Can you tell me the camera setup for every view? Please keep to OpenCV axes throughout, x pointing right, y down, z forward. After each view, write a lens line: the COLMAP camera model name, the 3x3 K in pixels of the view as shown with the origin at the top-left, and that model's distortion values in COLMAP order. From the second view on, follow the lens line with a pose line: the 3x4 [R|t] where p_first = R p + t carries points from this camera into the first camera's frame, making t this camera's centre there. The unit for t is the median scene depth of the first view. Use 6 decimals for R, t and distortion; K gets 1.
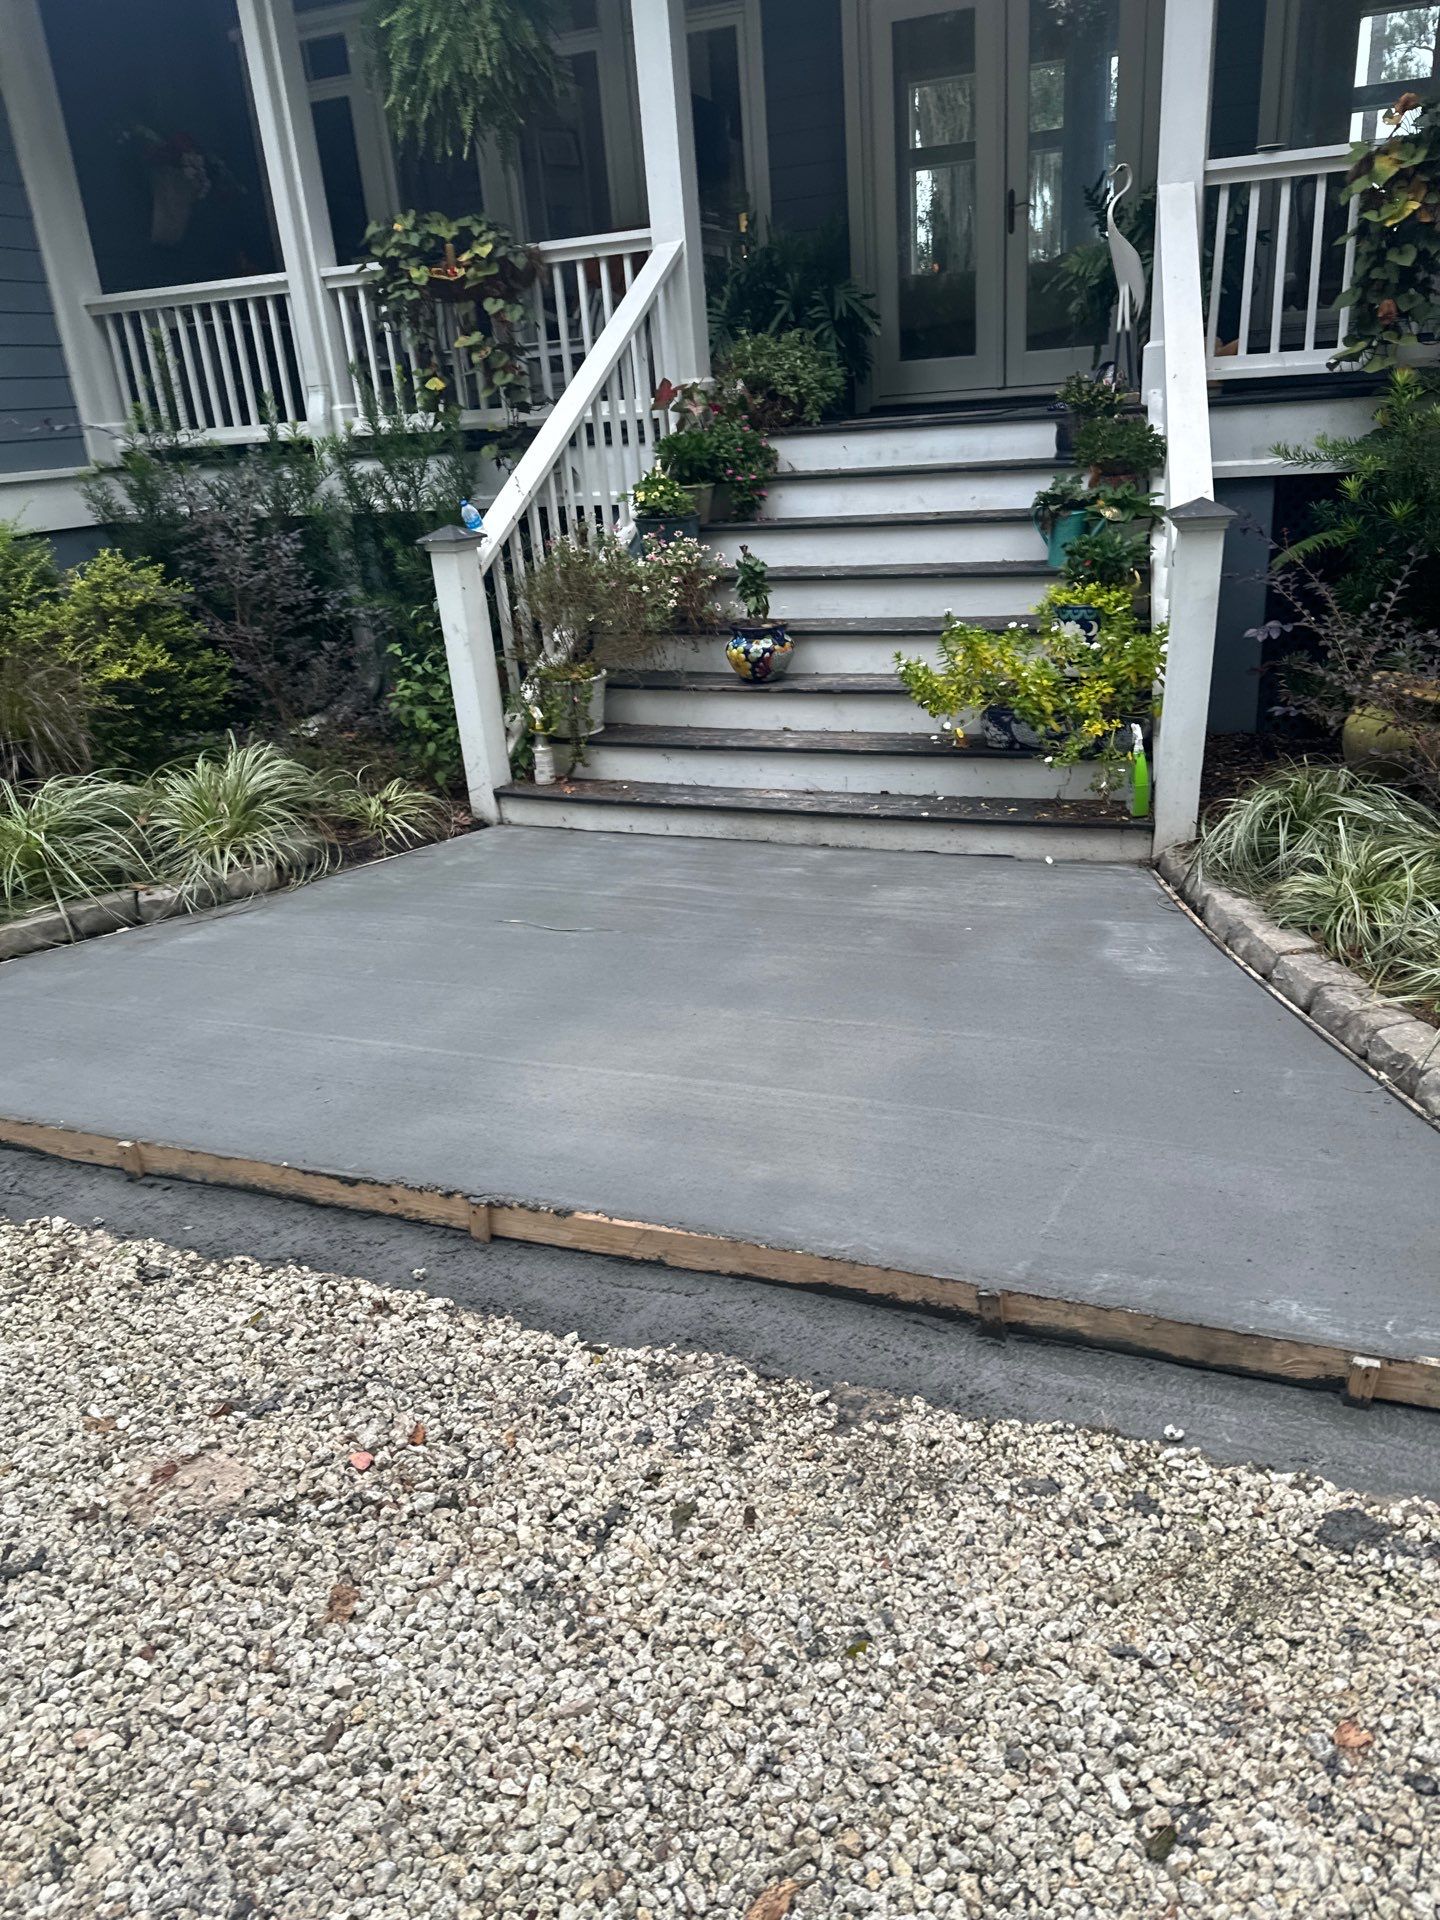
lens RADIAL K [[1441.3, 0, 763.4], [0, 1441.3, 986.4], [0, 0, 1]] dist [0.047584, -0.065301]
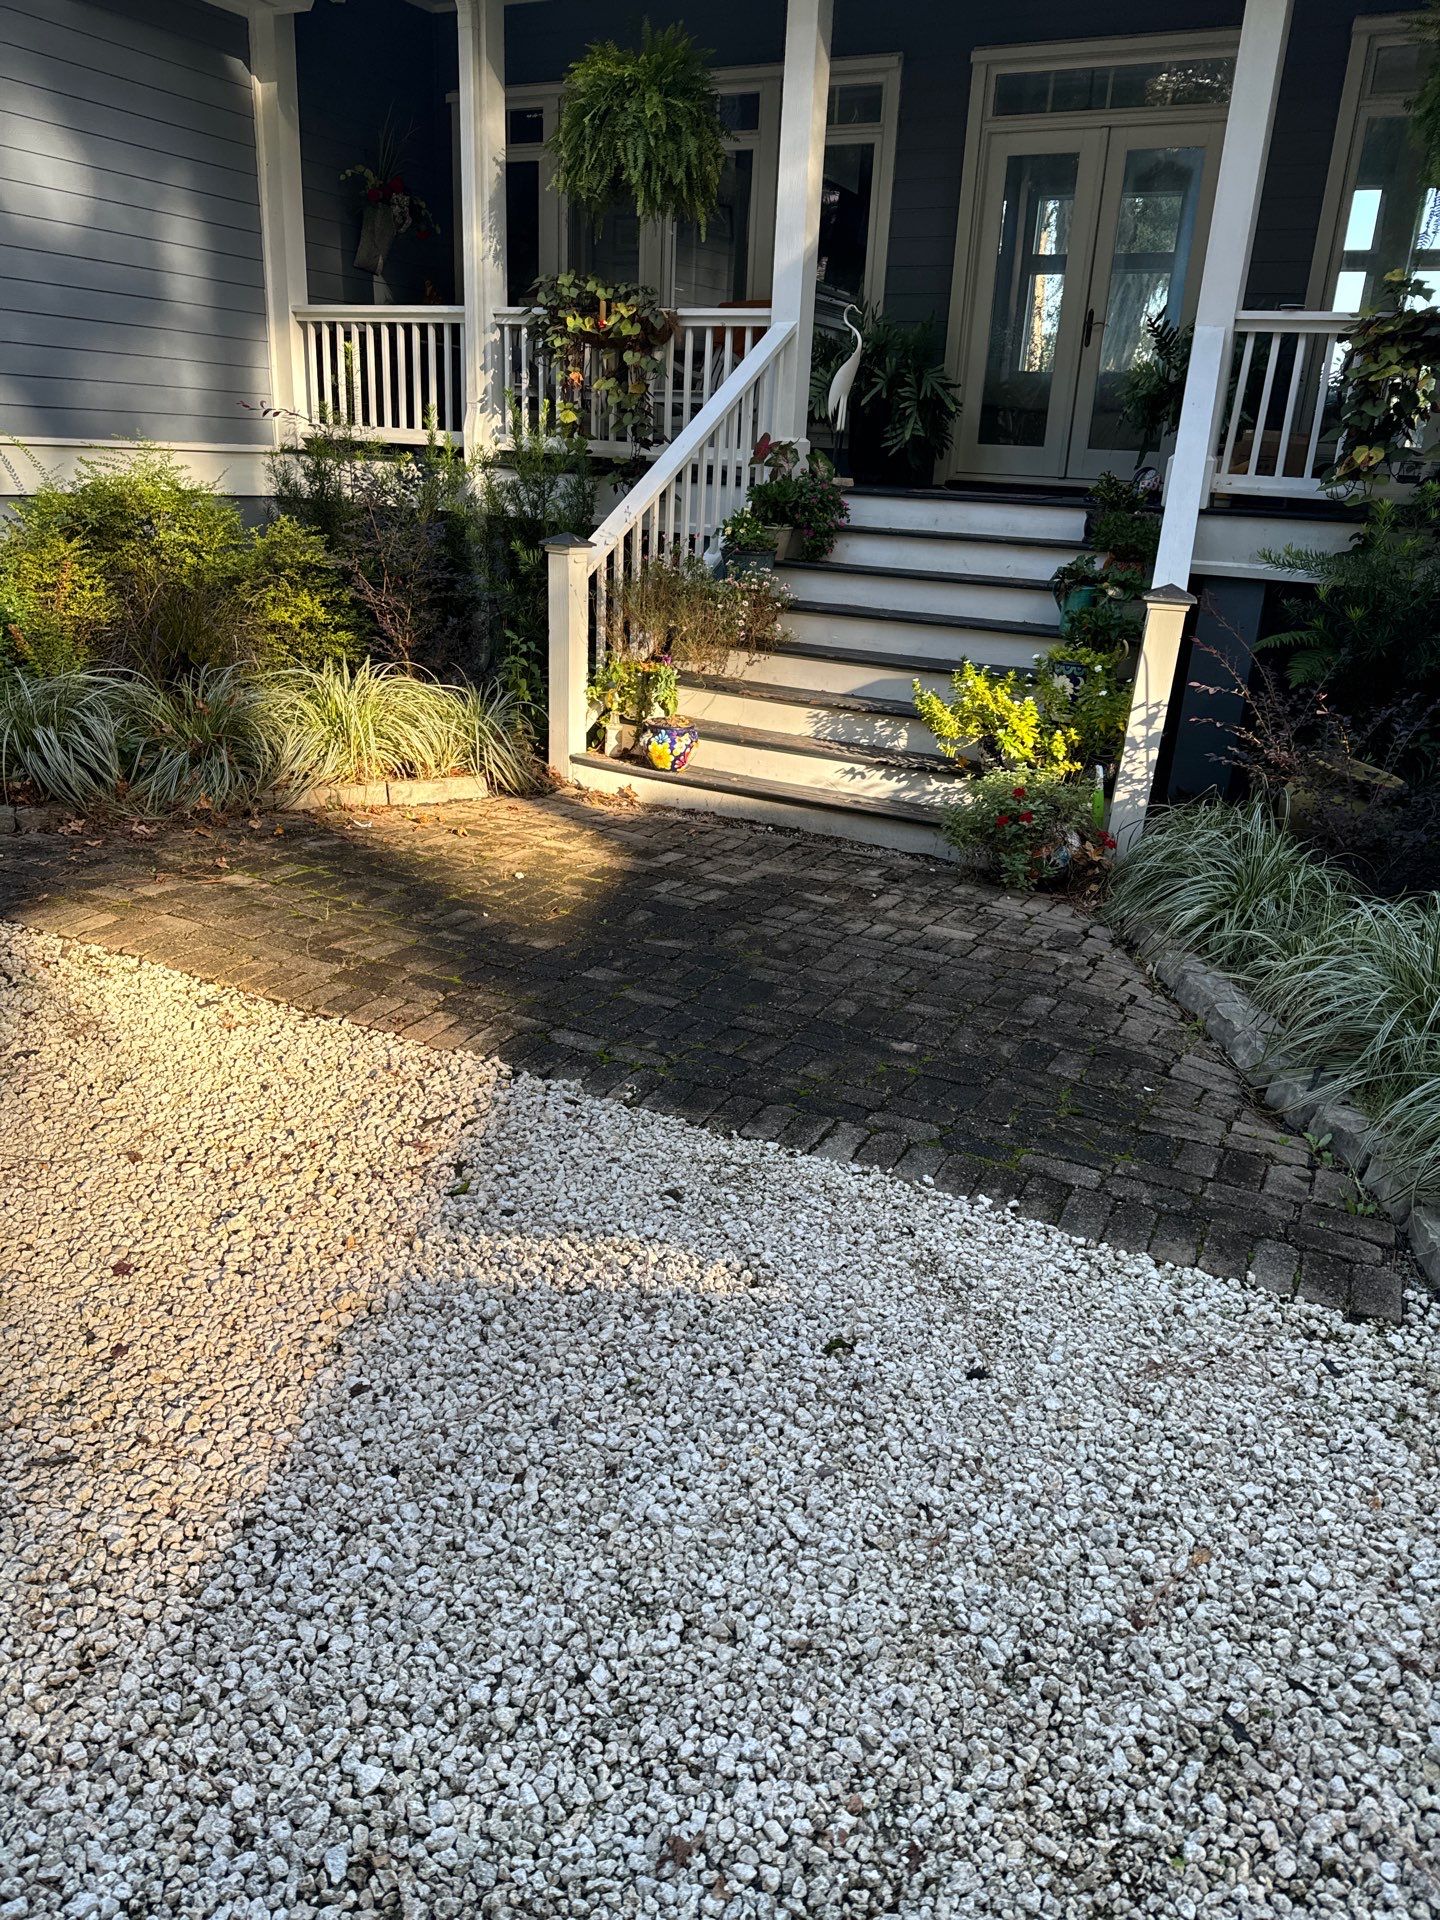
lens RADIAL K [[1445.3, 0, 720.4], [0, 1445.3, 988.8], [0, 0, 1]] dist [0.117398, -0.179266]
pose [[0.986905, 0.147930, -0.064299, 0.038620], [-0.149963, 0.988294, -0.028021, 0.064028], [0.059401, 0.037297, 0.997537, -0.170679]]
